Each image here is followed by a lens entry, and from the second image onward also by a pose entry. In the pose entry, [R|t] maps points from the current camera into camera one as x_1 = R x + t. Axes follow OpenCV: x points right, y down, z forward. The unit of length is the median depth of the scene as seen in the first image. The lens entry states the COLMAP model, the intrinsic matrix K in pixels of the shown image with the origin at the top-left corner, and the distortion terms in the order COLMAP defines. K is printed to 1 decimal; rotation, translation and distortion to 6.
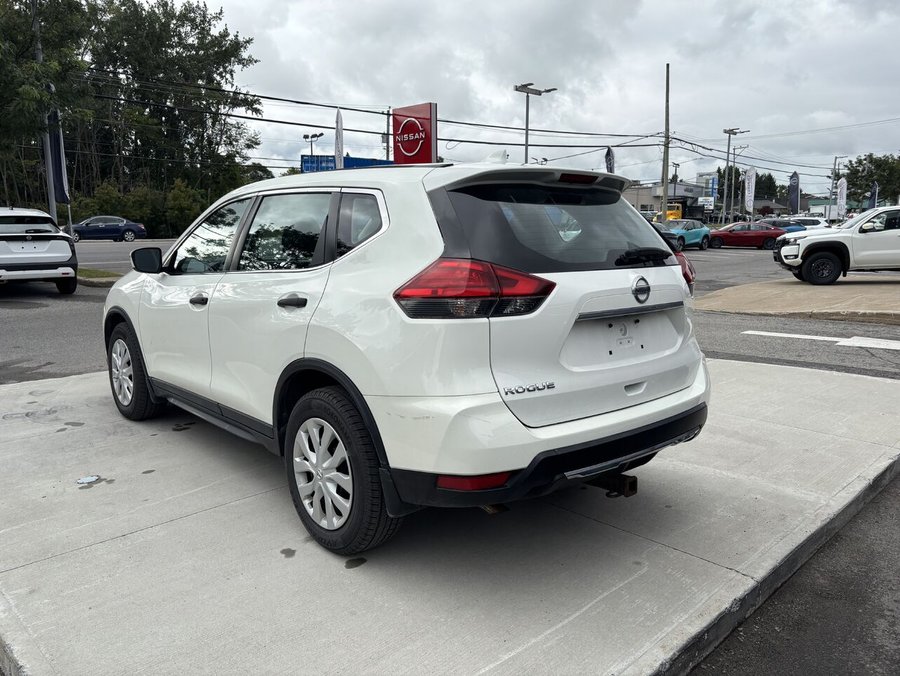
lens RADIAL K [[685.7, 0, 450.0], [0, 685.7, 338.0], [0, 0, 1]] dist [0.013133, -0.004196]
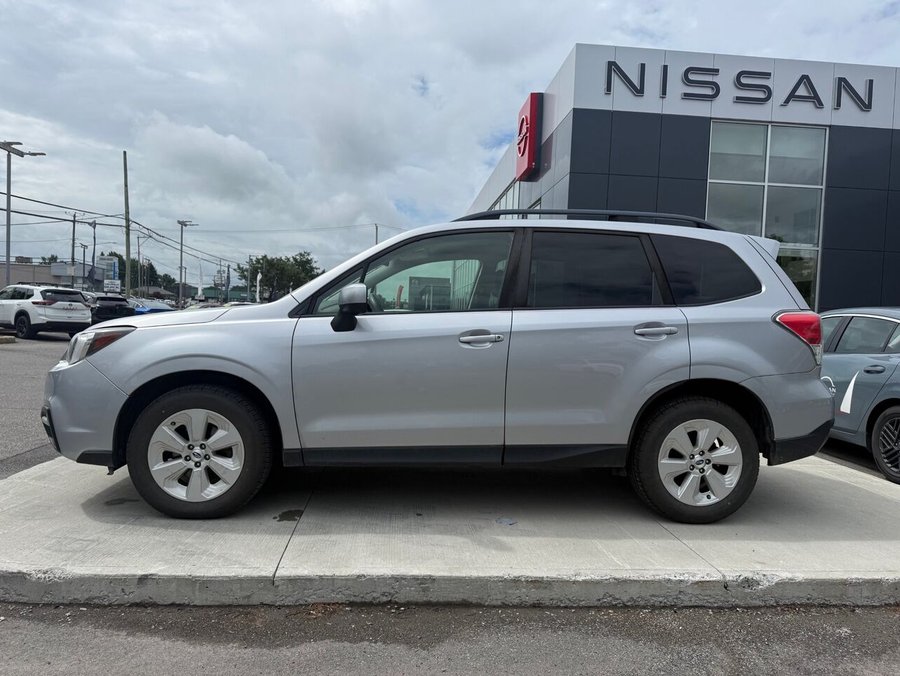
lens RADIAL K [[642.7, 0, 459.7], [0, 642.7, 322.0], [0, 0, 1]] dist [0.030522, -0.057979]
pose [[0.636908, 0.018394, 0.770720, -0.281046], [0.093052, 0.990572, -0.100537, 0.002624], [-0.765303, 0.135750, 0.629192, 0.099560]]
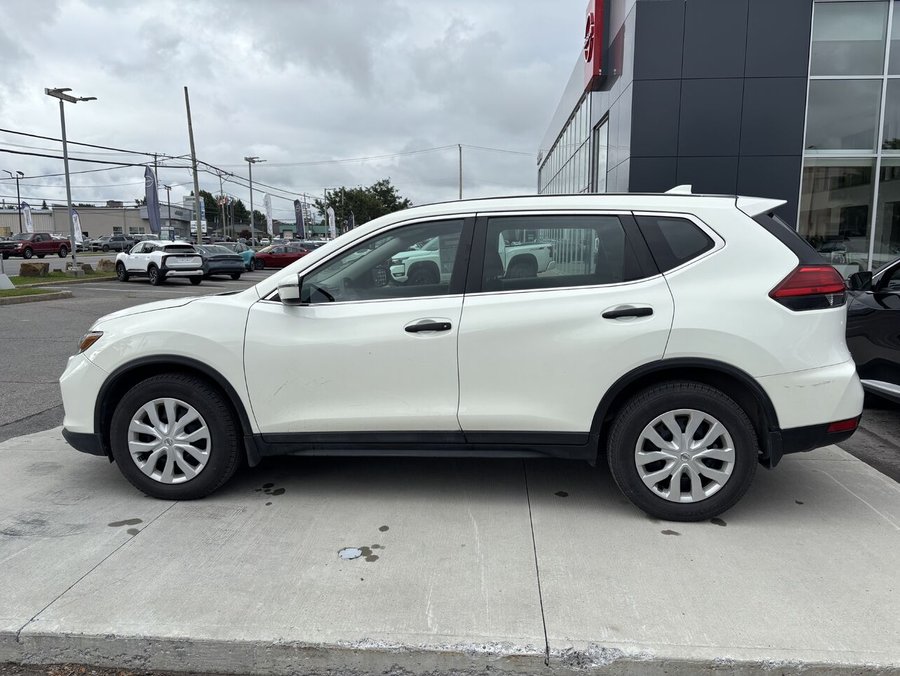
lens RADIAL K [[690.0, 0, 450.0], [0, 690.0, 338.0], [0, 0, 1]] dist [0.008395, -0.015995]
pose [[0.750875, -0.091586, 0.654063, -0.216098], [0.114057, 0.993441, 0.008169, -0.009864], [-0.650521, 0.068466, 0.756396, 0.063443]]
